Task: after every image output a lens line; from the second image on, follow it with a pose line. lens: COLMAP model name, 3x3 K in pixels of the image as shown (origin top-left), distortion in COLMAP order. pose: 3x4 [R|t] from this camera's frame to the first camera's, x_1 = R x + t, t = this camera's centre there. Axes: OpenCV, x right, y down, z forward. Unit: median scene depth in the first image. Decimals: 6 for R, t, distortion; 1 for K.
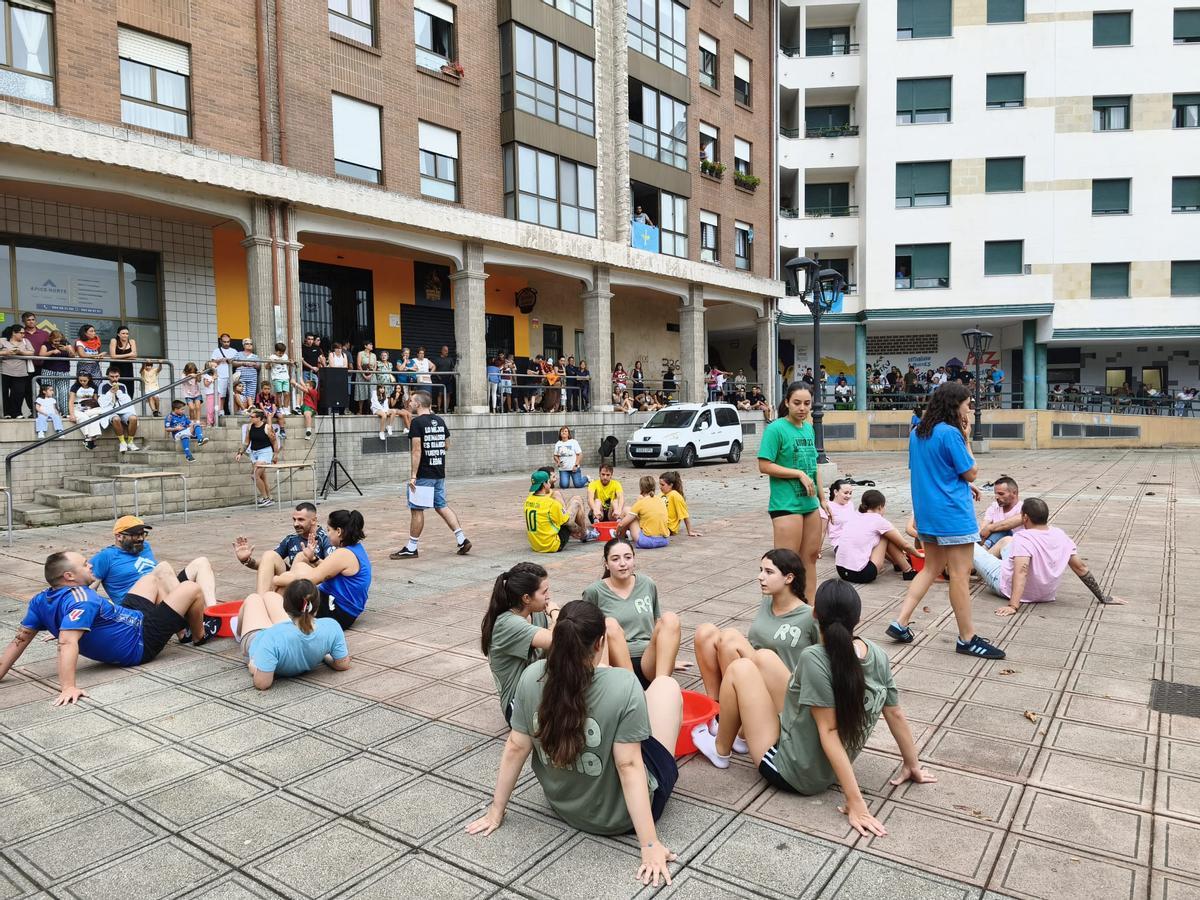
lens RADIAL K [[793.2, 0, 596.7], [0, 793.2, 442.2], [0, 0, 1]] dist [0.061139, -0.052375]
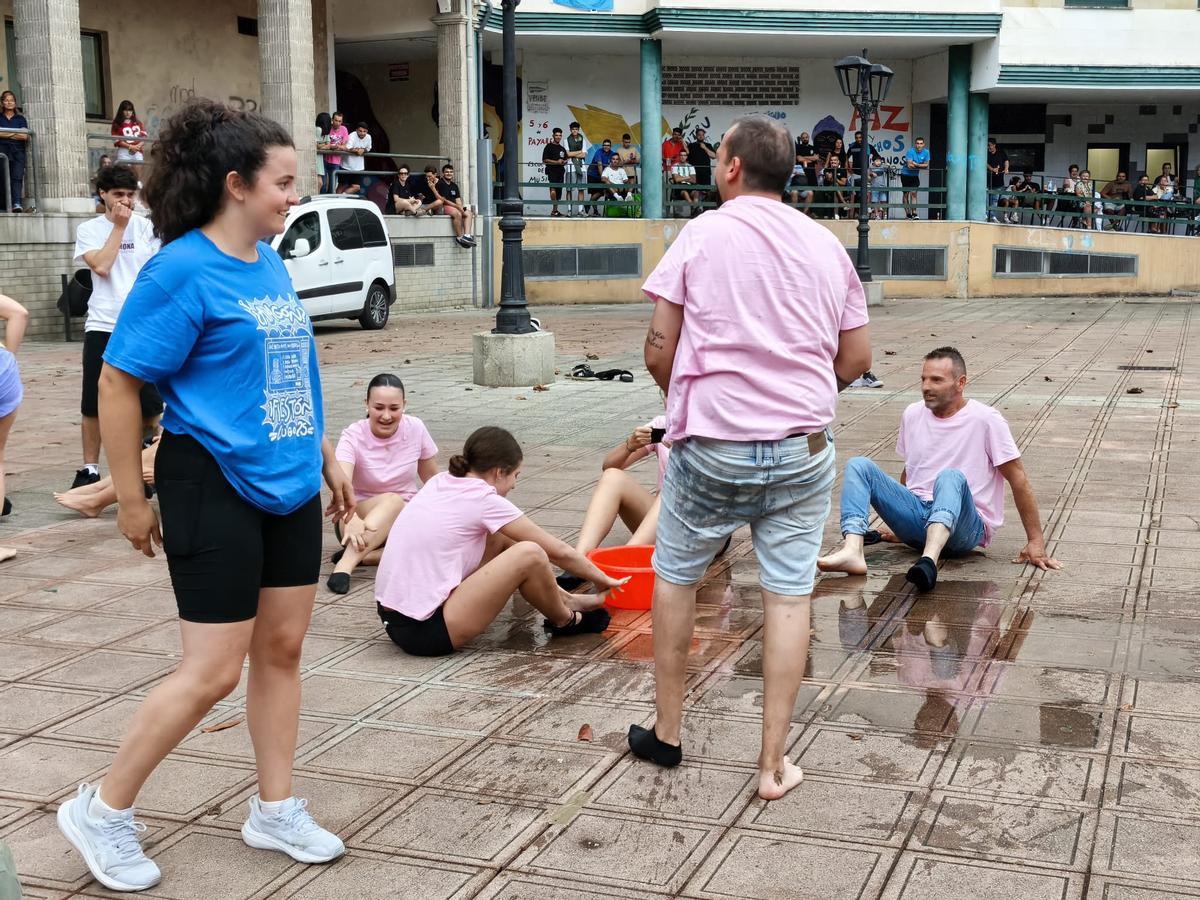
lens RADIAL K [[1601.5, 0, 602.1], [0, 1601.5, 457.6], [0, 0, 1]] dist [0.014960, 0.000000]
pose [[0.964394, -0.027176, 0.263071, 0.064149], [-0.001762, 0.994024, 0.109146, -0.002094], [-0.264465, -0.105724, 0.958583, 0.078733]]
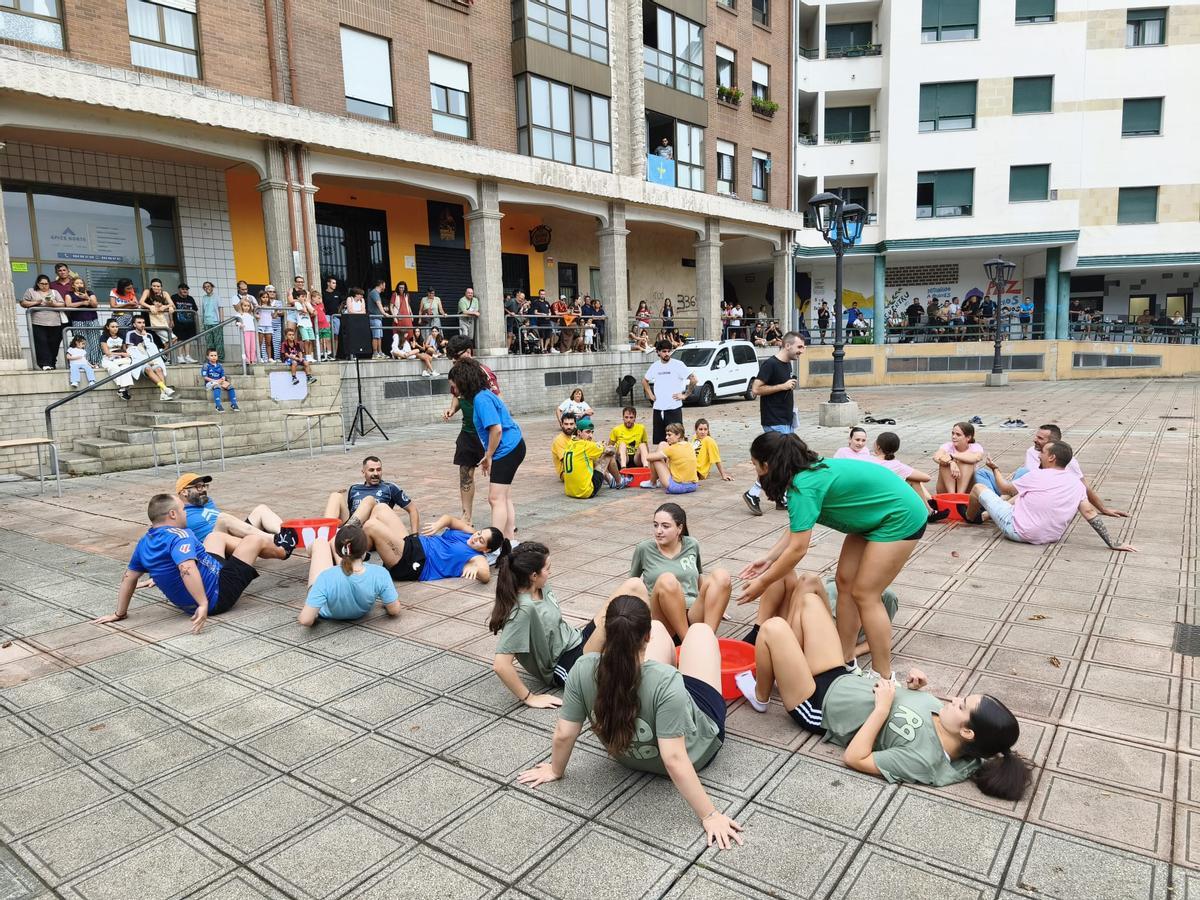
lens RADIAL K [[793.2, 0, 595.1], [0, 793.2, 446.0], [0, 0, 1]] dist [0.061139, -0.052375]
pose [[0.999784, -0.012946, -0.016286, -0.010476], [0.014316, 0.996104, 0.087022, -0.008173], [0.015096, -0.087236, 0.996073, -0.008848]]
